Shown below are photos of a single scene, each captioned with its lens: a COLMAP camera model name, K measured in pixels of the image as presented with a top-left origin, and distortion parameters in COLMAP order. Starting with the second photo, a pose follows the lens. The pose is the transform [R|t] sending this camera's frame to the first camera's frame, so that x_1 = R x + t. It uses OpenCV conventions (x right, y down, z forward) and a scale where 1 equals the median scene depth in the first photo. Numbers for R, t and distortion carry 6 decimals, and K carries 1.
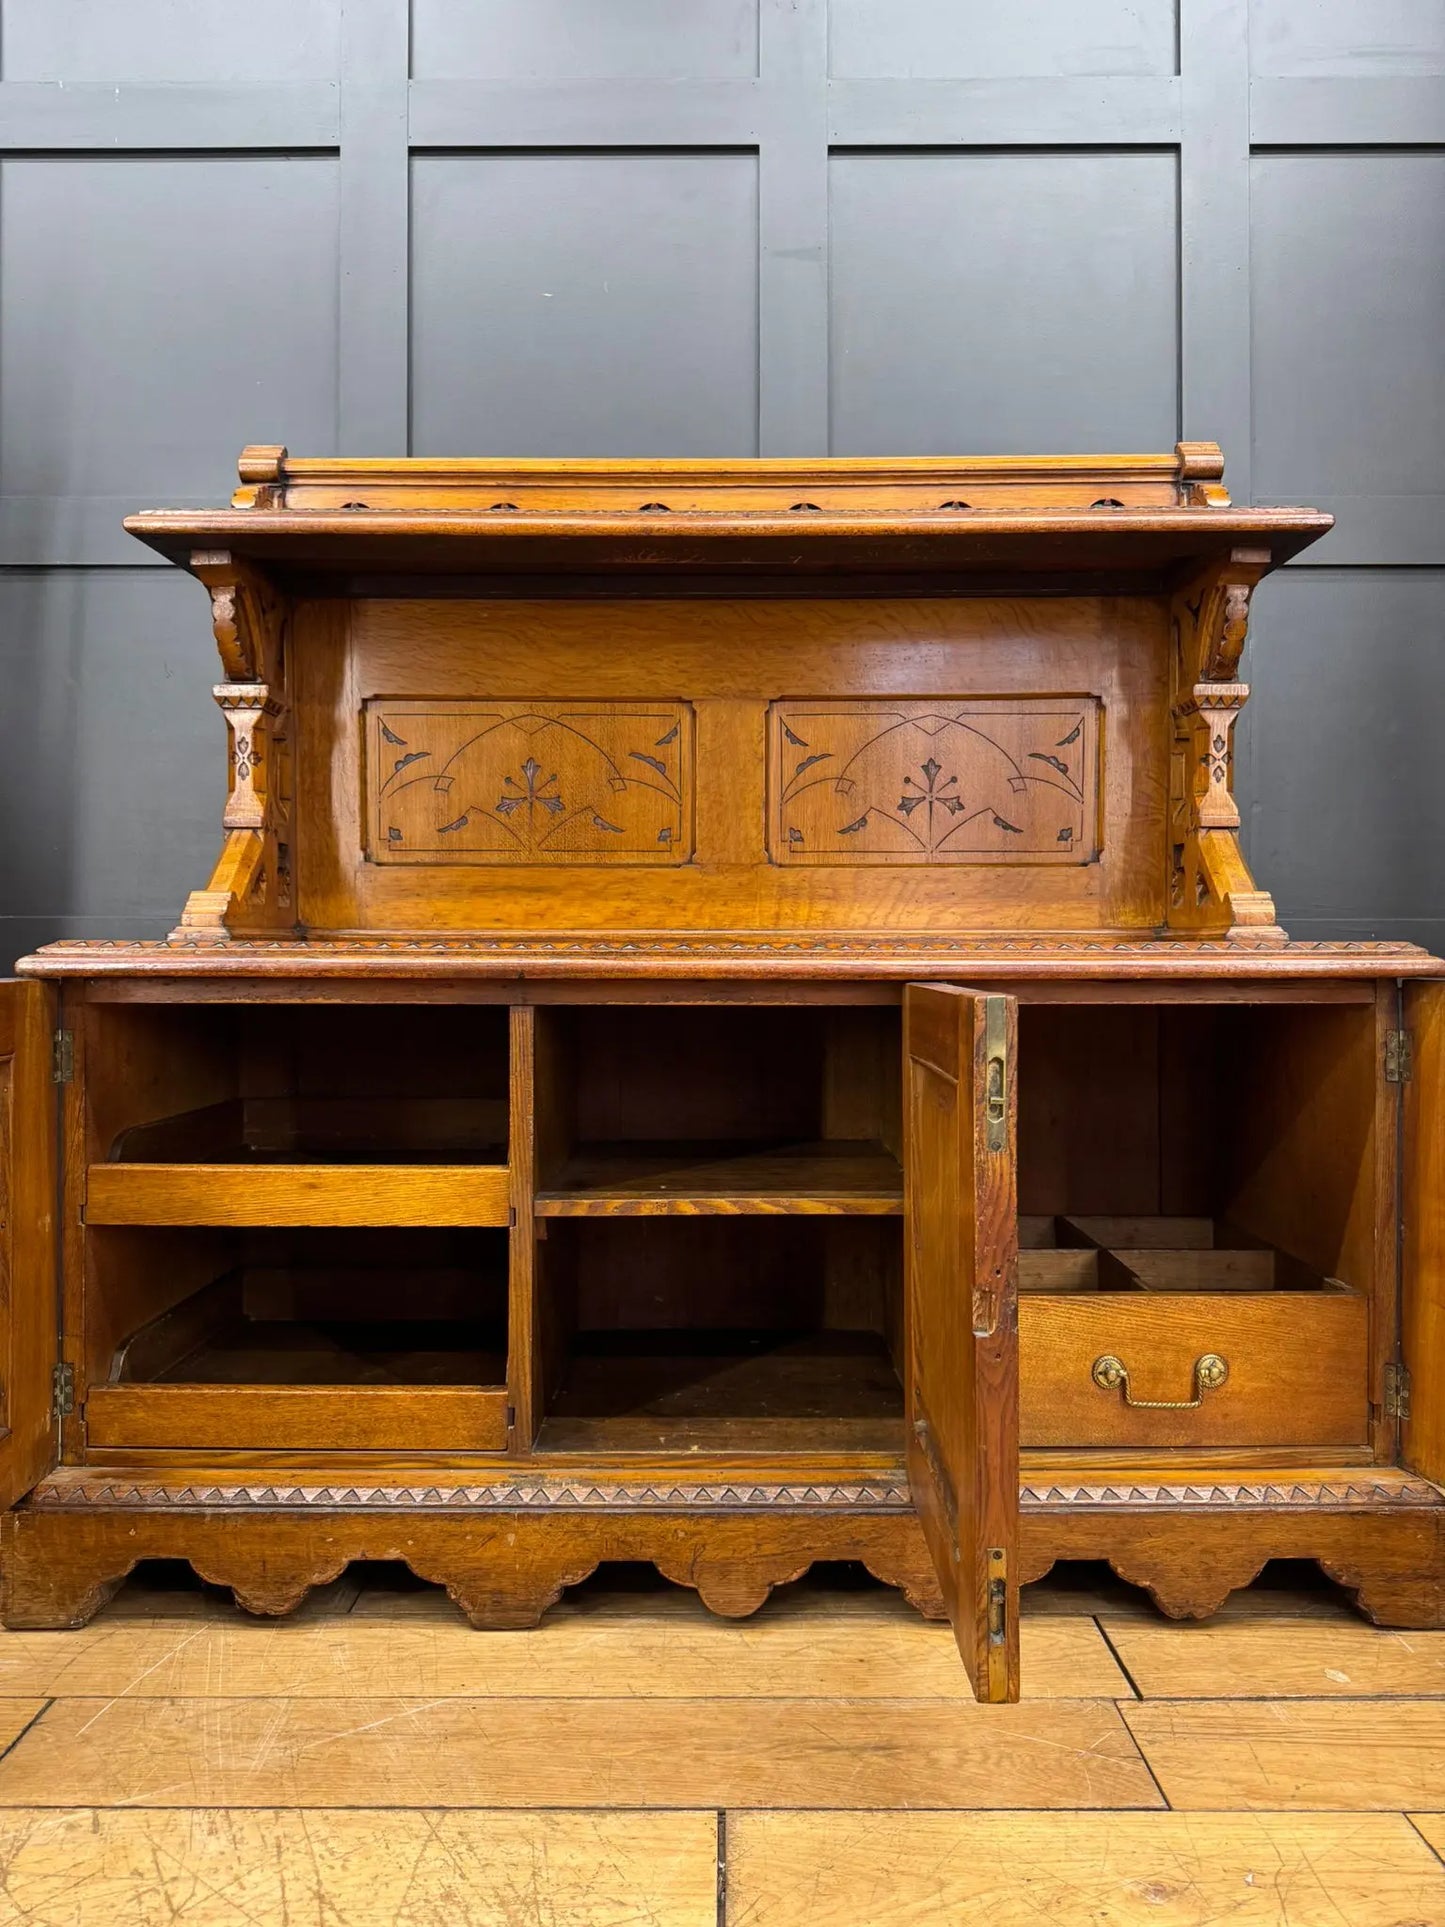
lens RADIAL K [[1383.0, 0, 722.5], [0, 1383.0, 963.5], [0, 0, 1]] dist [0.054916, -0.109237]
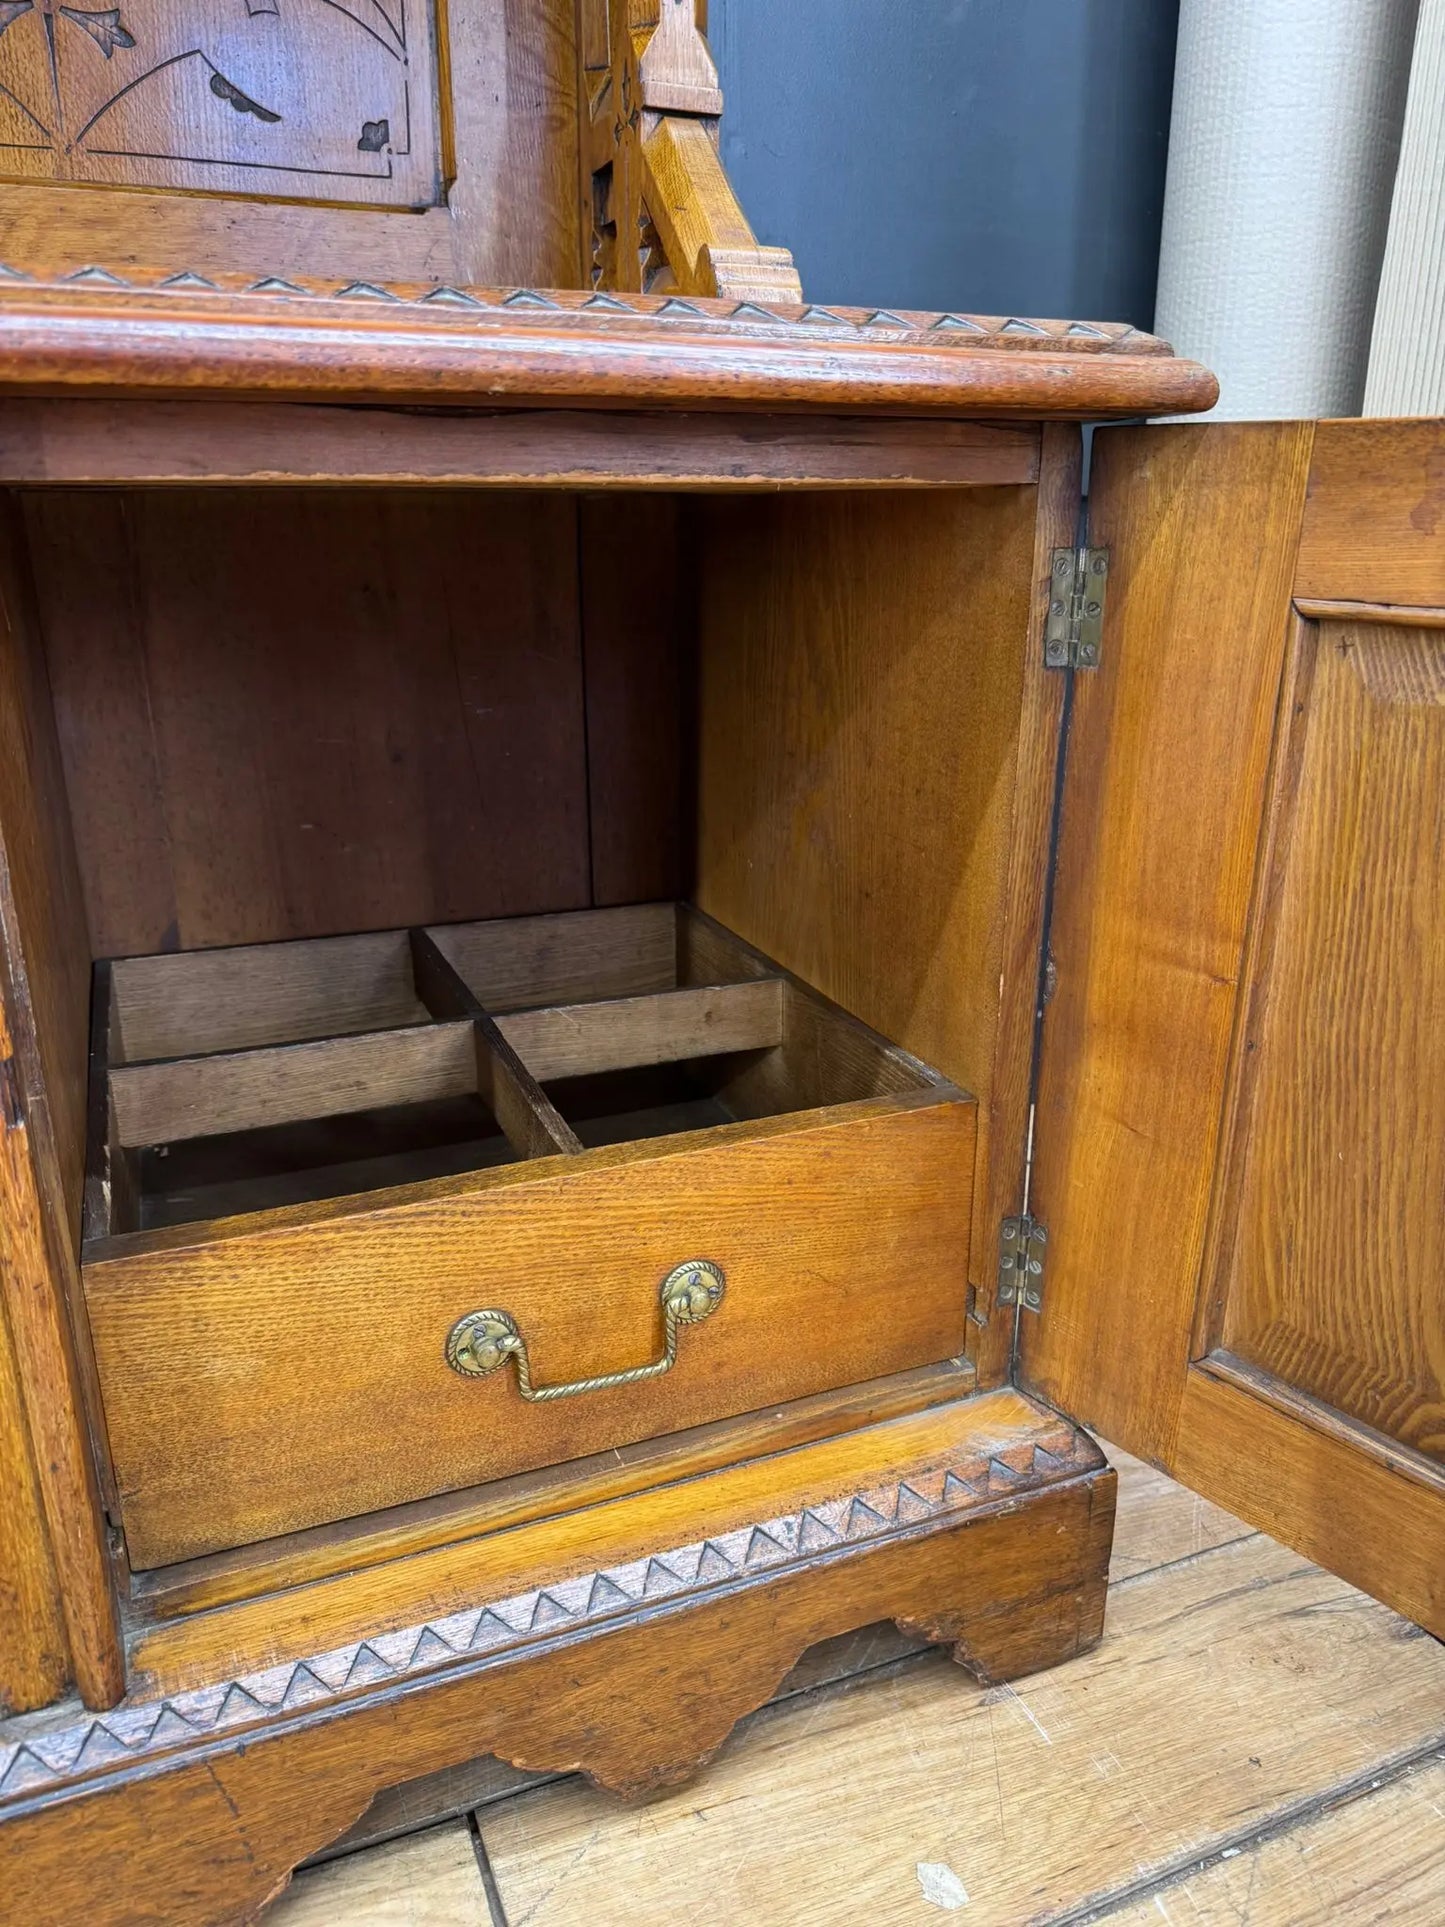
lens RADIAL K [[1344.0, 0, 697.6], [0, 1344.0, 962.5], [0, 0, 1]] dist [0.062035, -0.047811]
pose [[0.929783, -0.118979, 0.348349, 0.203774], [0.004105, 0.949617, 0.313387, 0.037047], [-0.368085, -0.289952, 0.883426, 0.619824]]
